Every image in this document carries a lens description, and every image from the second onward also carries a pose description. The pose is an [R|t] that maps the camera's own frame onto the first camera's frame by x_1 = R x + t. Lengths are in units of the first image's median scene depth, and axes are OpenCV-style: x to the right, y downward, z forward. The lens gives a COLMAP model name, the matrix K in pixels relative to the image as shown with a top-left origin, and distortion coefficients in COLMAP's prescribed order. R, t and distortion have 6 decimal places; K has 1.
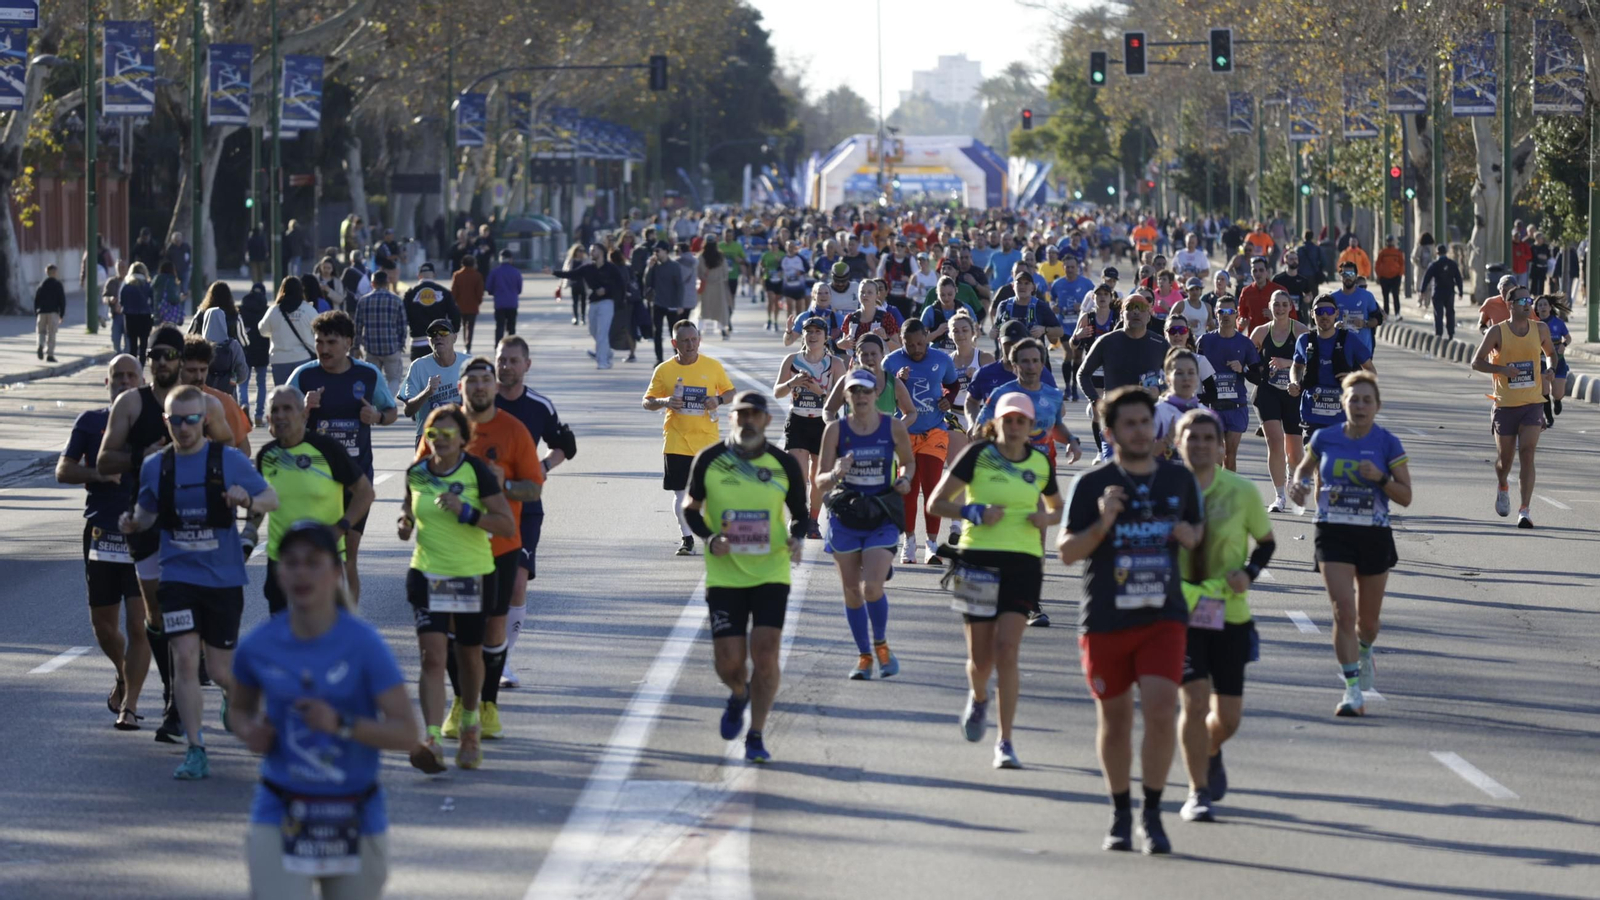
lens RADIAL K [[6951.6, 0, 800.0], [0, 6951.6, 450.0], [0, 0, 1]] dist [-0.171461, 1.187522]
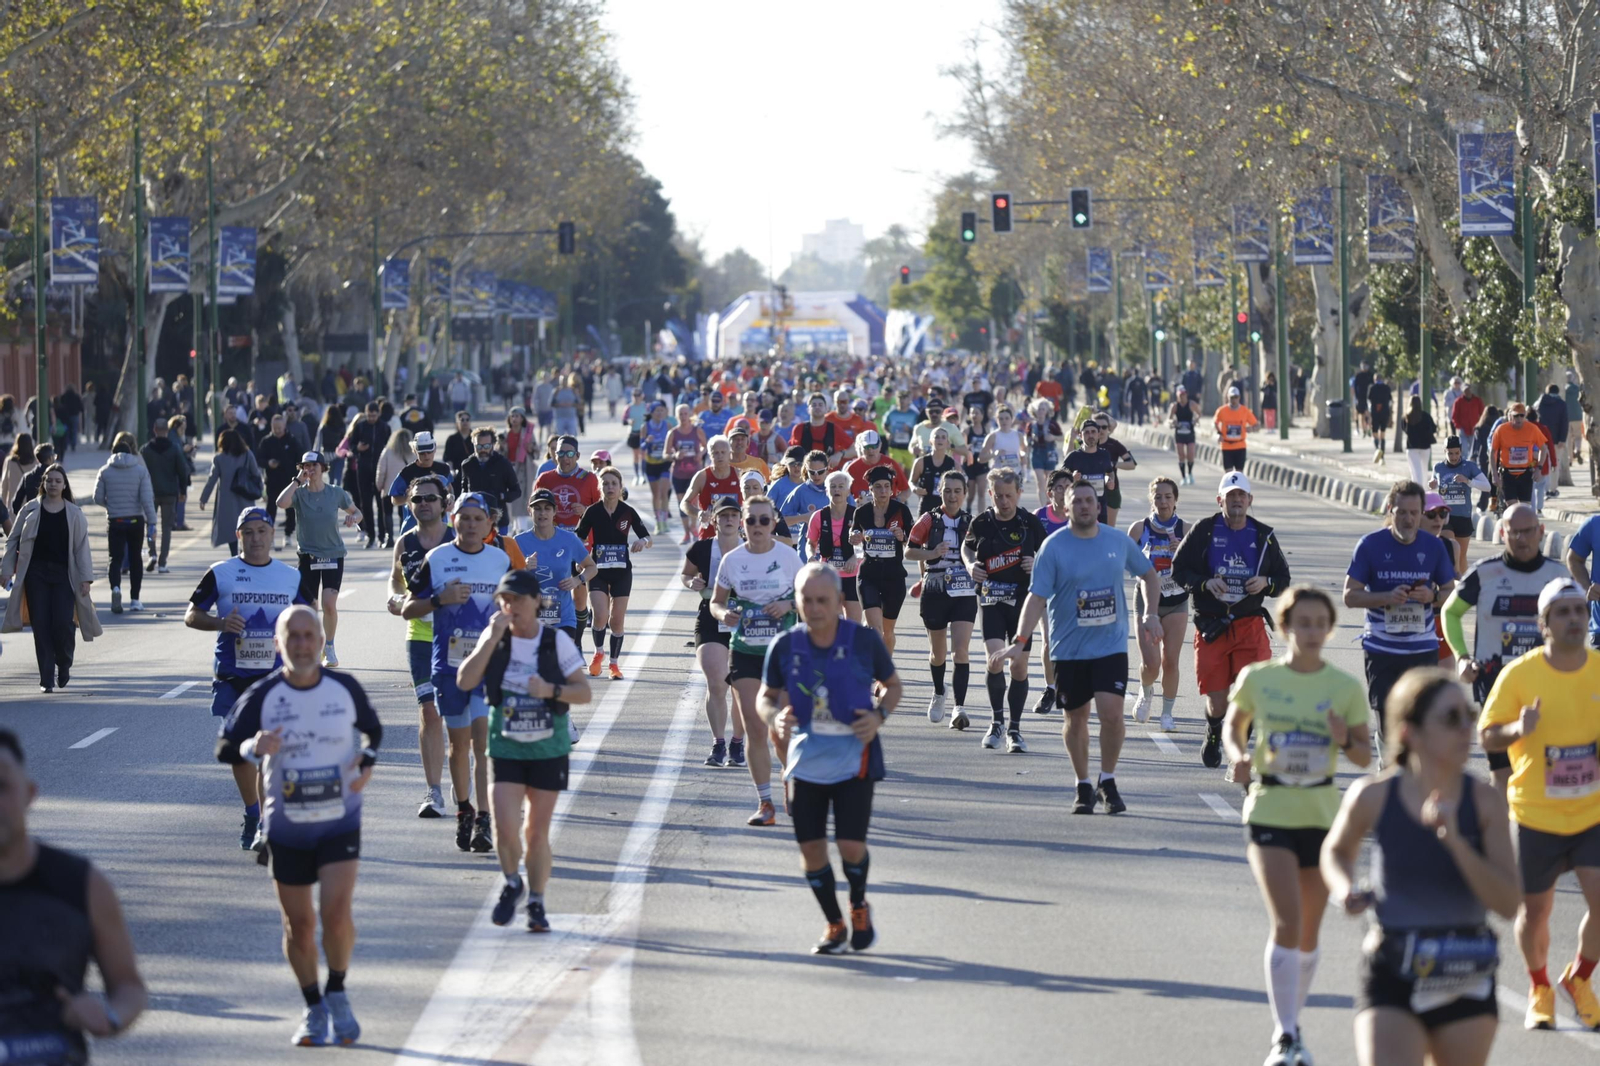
lens RADIAL K [[7448.5, 0, 800.0], [0, 7448.5, 533.0], [0, 0, 1]] dist [-0.314912, 1.606634]
pose [[0.999578, -0.016858, 0.023655, -0.011983], [0.017111, 0.999798, -0.010547, 0.005004], [-0.023472, 0.010947, 0.999665, -0.168072]]
